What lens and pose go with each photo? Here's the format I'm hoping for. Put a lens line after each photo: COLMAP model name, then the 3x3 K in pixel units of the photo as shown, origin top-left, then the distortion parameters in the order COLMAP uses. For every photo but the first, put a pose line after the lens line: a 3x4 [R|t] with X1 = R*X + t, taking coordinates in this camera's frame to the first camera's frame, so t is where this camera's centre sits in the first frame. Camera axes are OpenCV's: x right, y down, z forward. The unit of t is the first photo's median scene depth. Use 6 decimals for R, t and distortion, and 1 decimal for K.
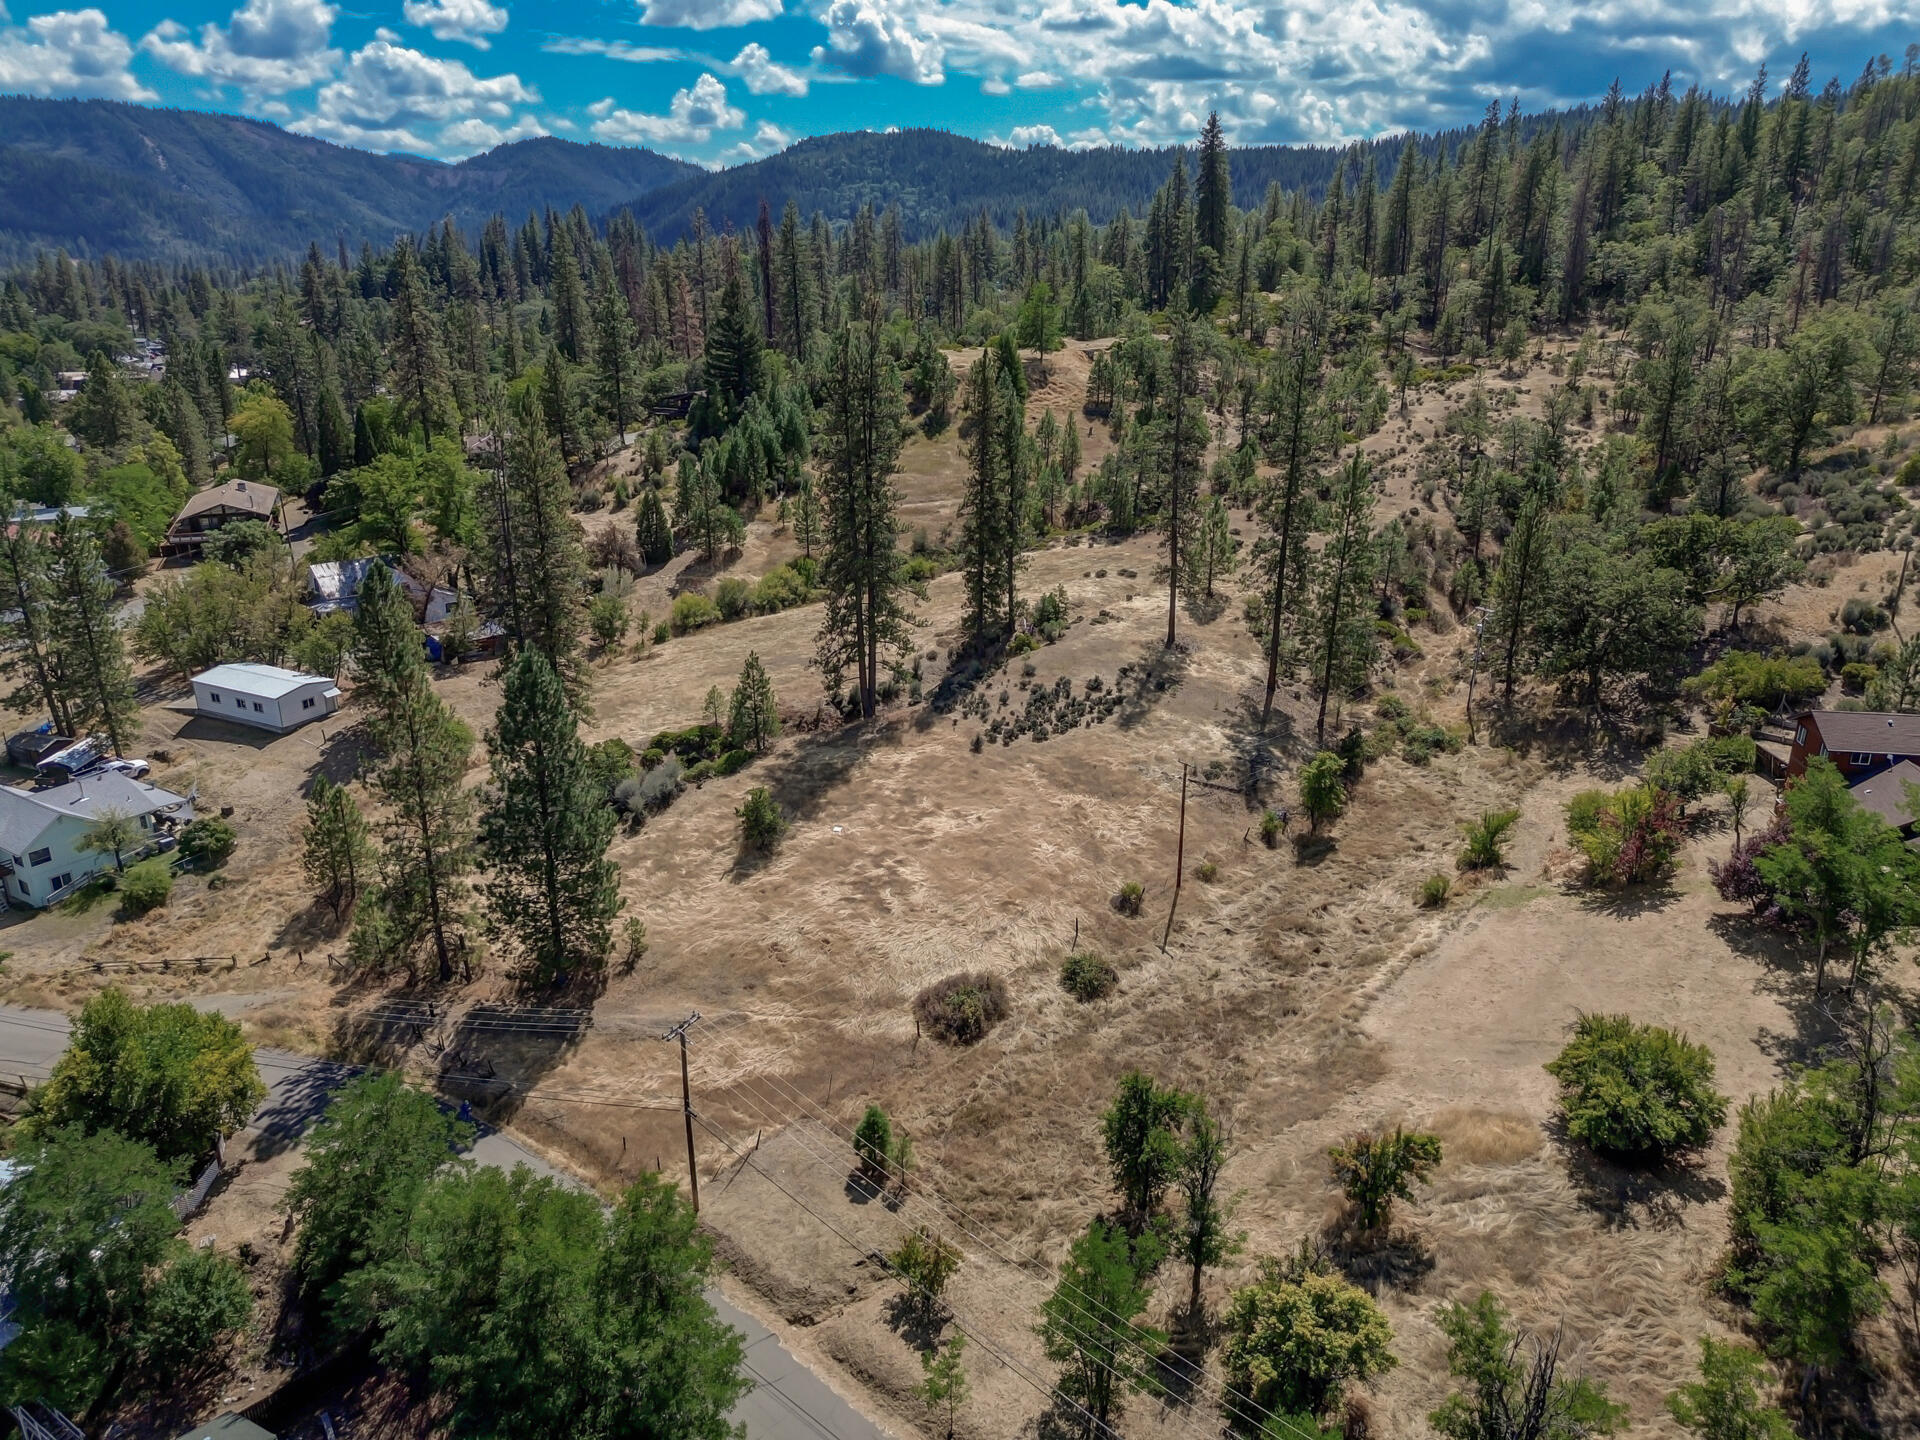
lens RADIAL K [[1365.6, 0, 960.0], [0, 1365.6, 720.0], [0, 0, 1]] dist [0.068629, -0.068861]
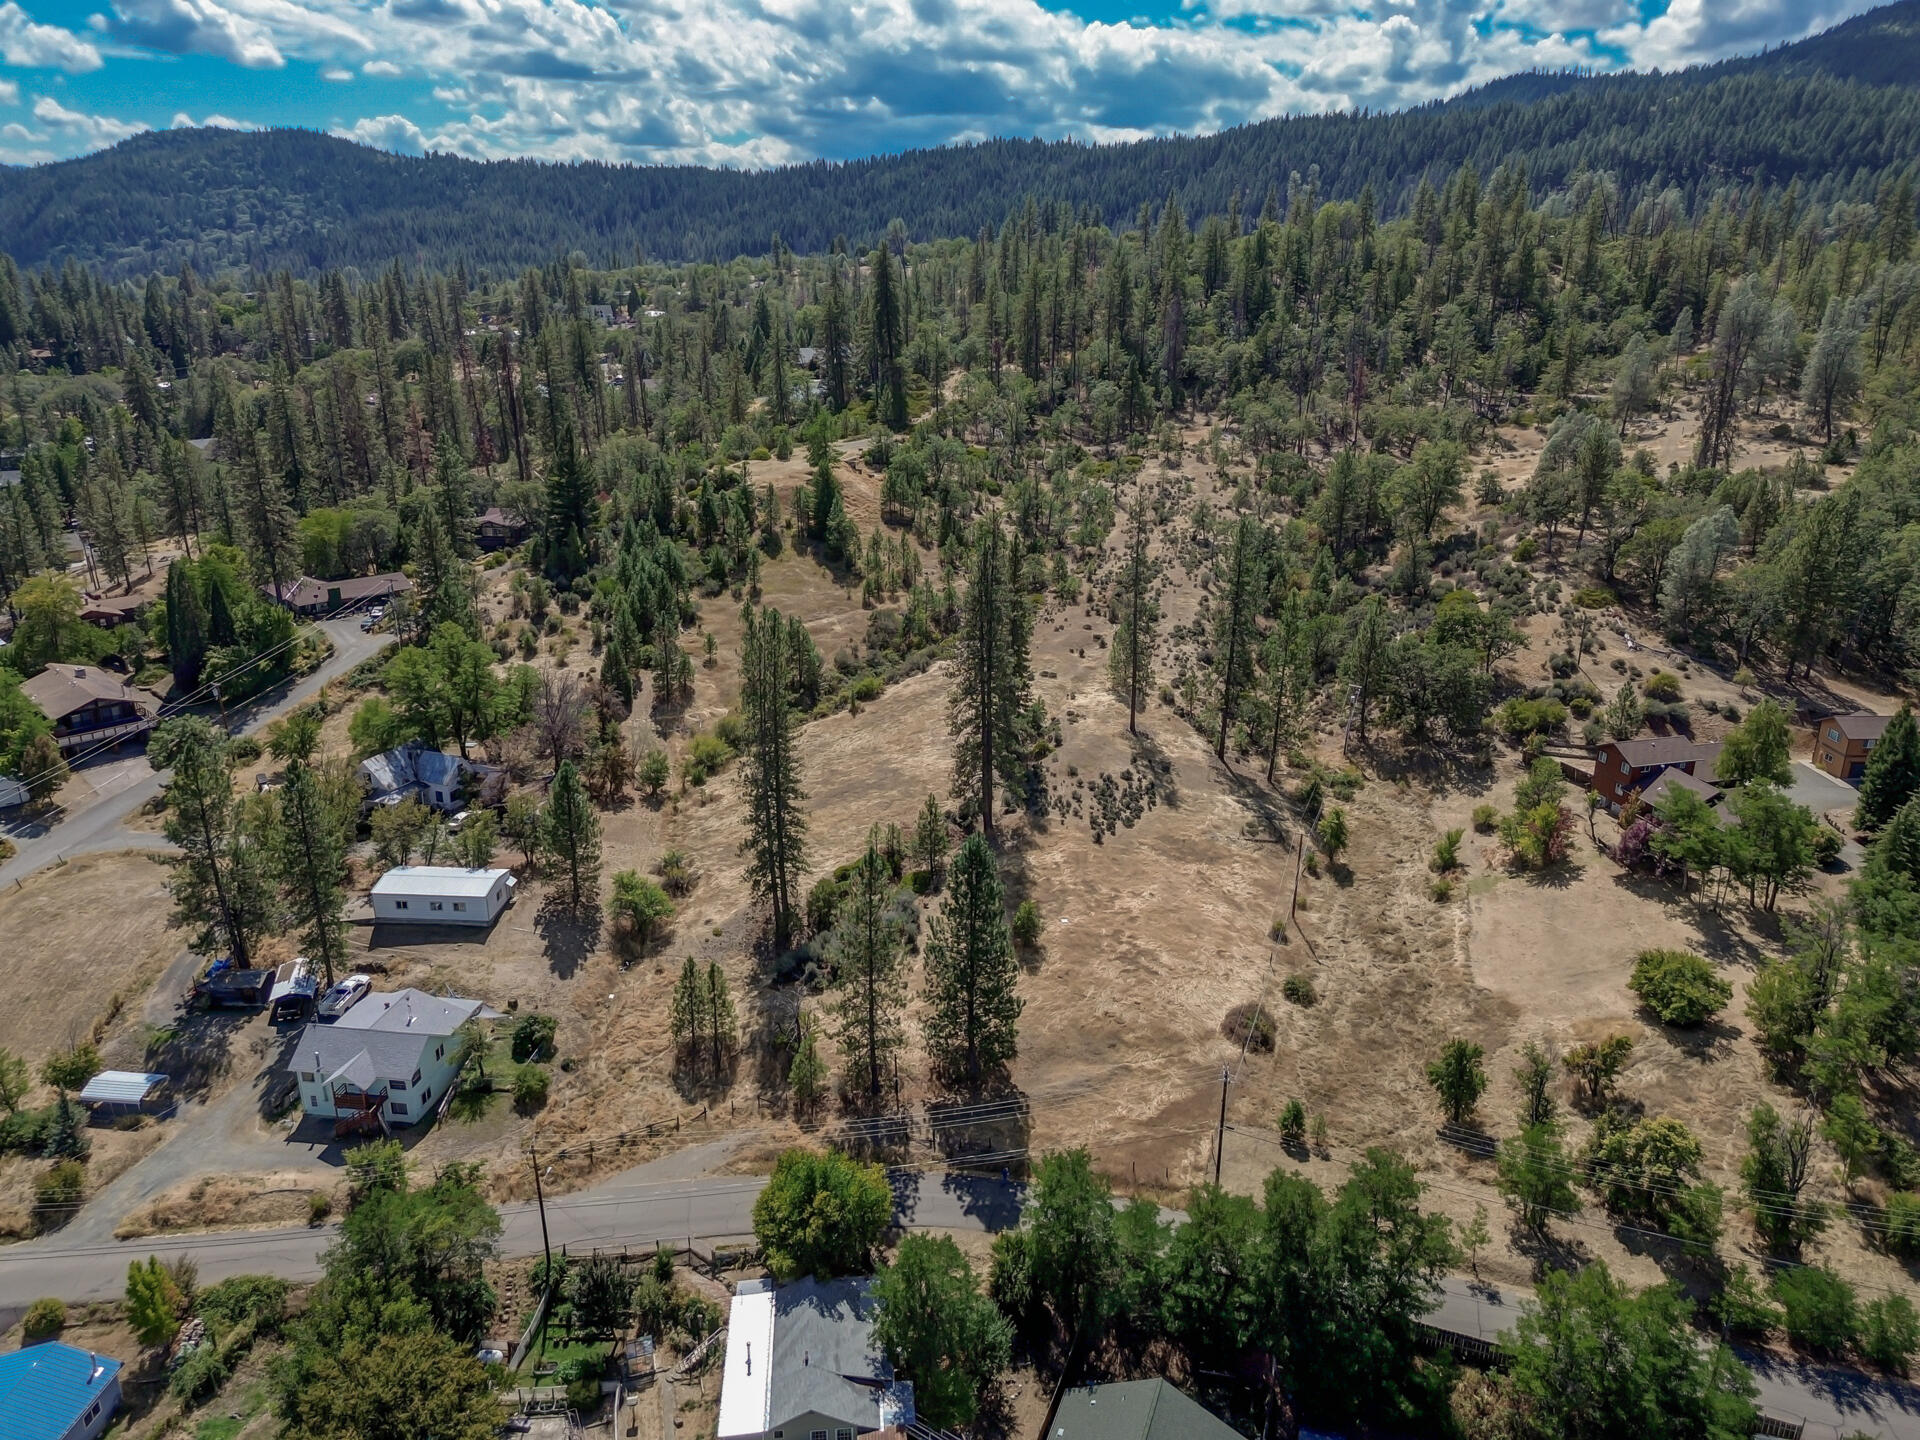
lens RADIAL K [[1365.6, 0, 960.0], [0, 1365.6, 720.0], [0, 0, 1]] dist [0.068629, -0.068861]
pose [[0.915446, -0.130714, 0.380620, -0.568462], [0.130966, 0.991062, 0.025360, -0.139270], [-0.380533, 0.026632, 0.924384, -0.181056]]
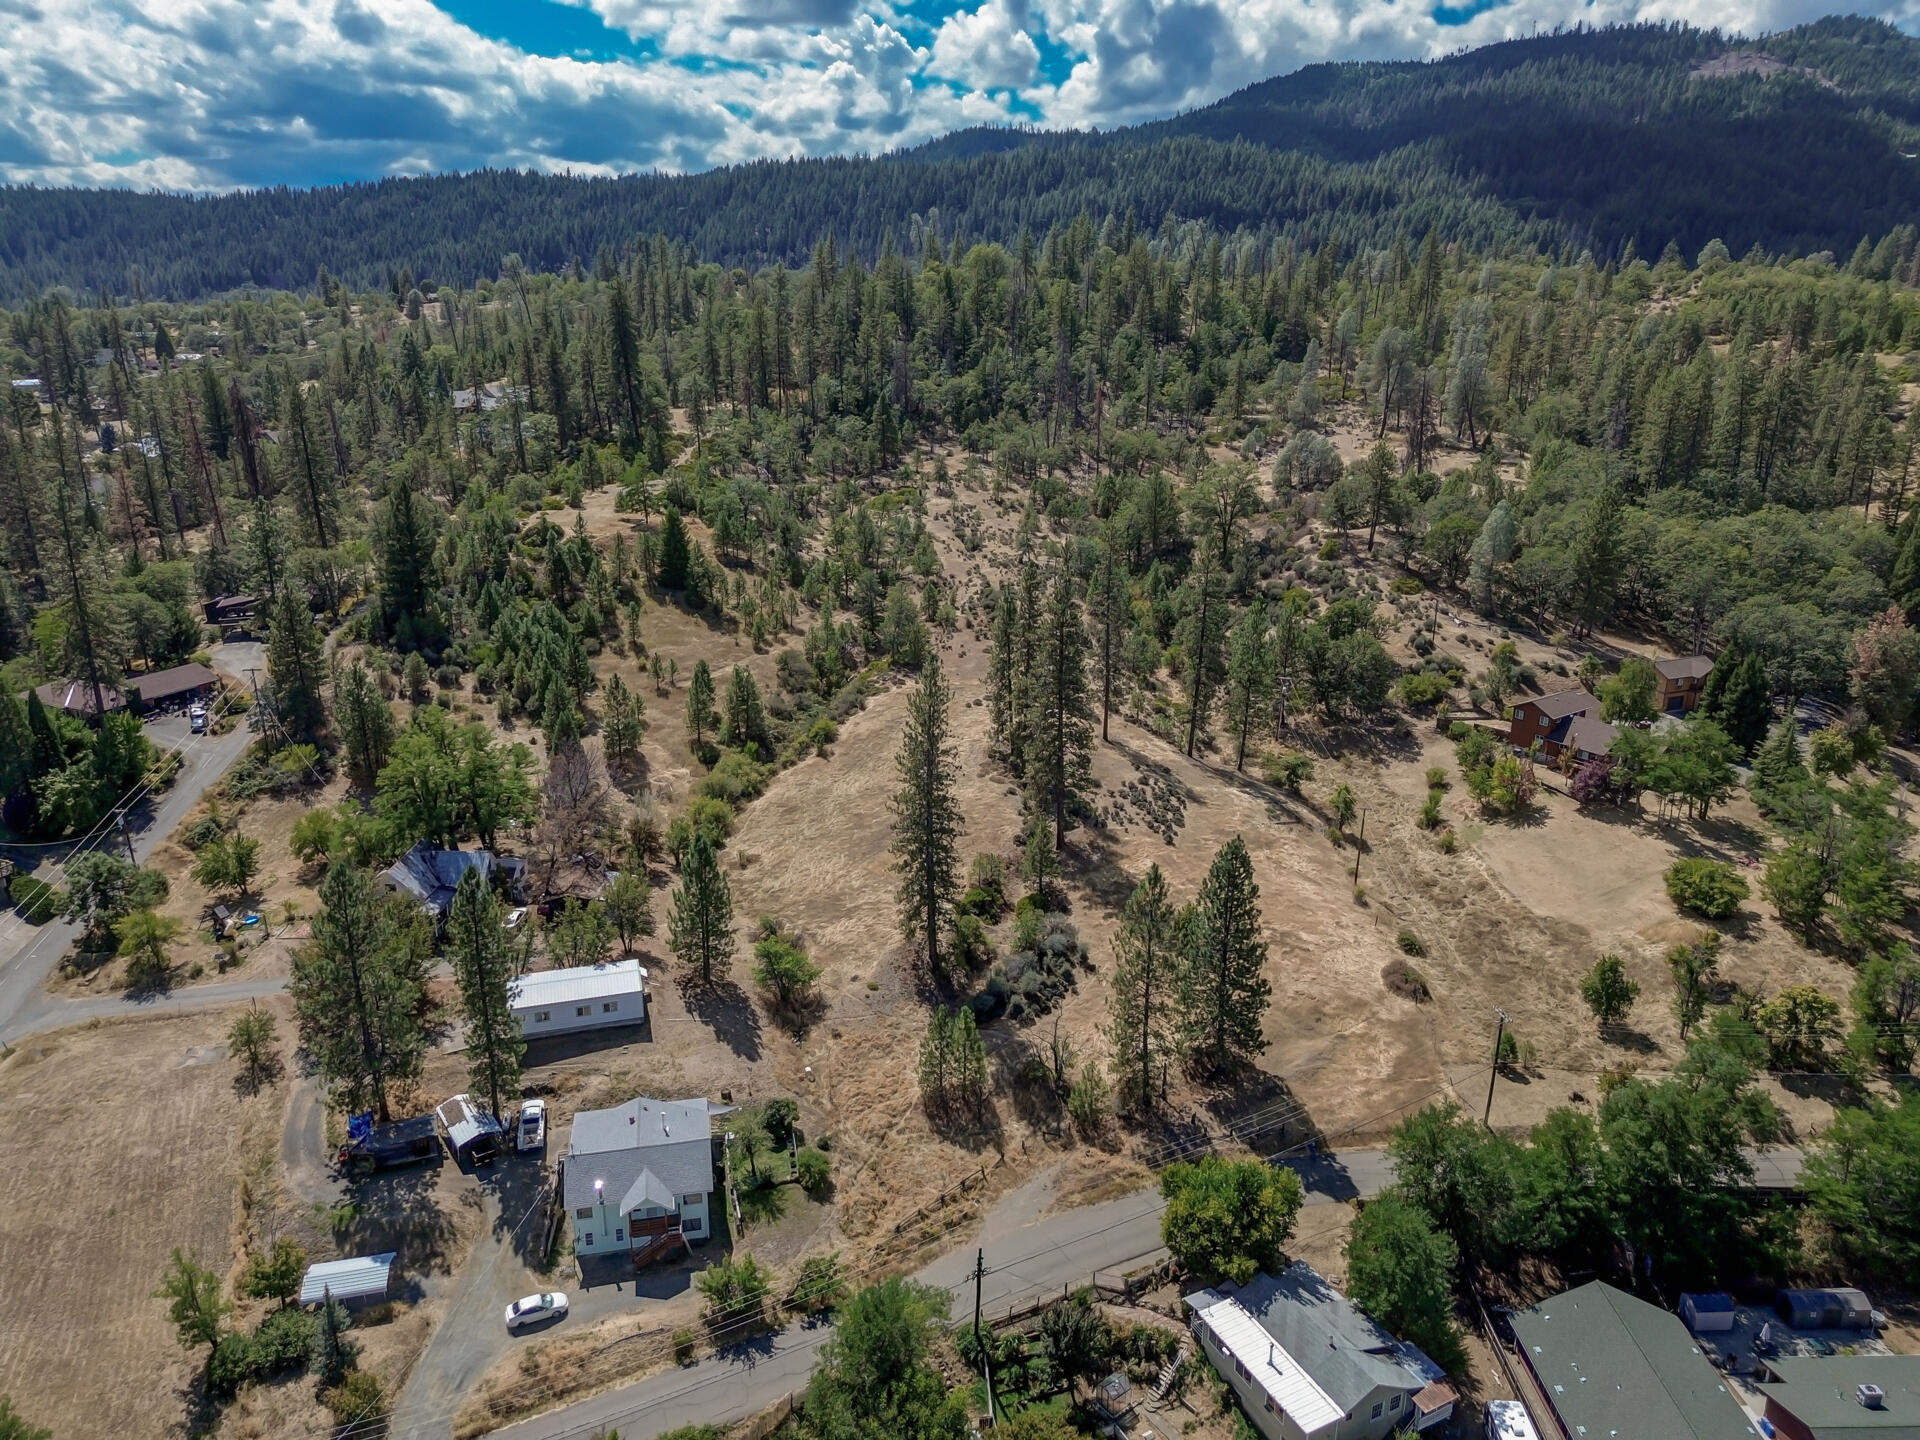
lens RADIAL K [[1363.5, 0, 960.0], [0, 1363.5, 720.0], [0, 0, 1]] dist [0.060859, -0.050426]
pose [[0.712829, -0.213940, 0.667911, -1.001019], [0.228988, 0.971143, 0.066681, -0.233146], [-0.662903, 0.105412, 0.741248, 0.069116]]
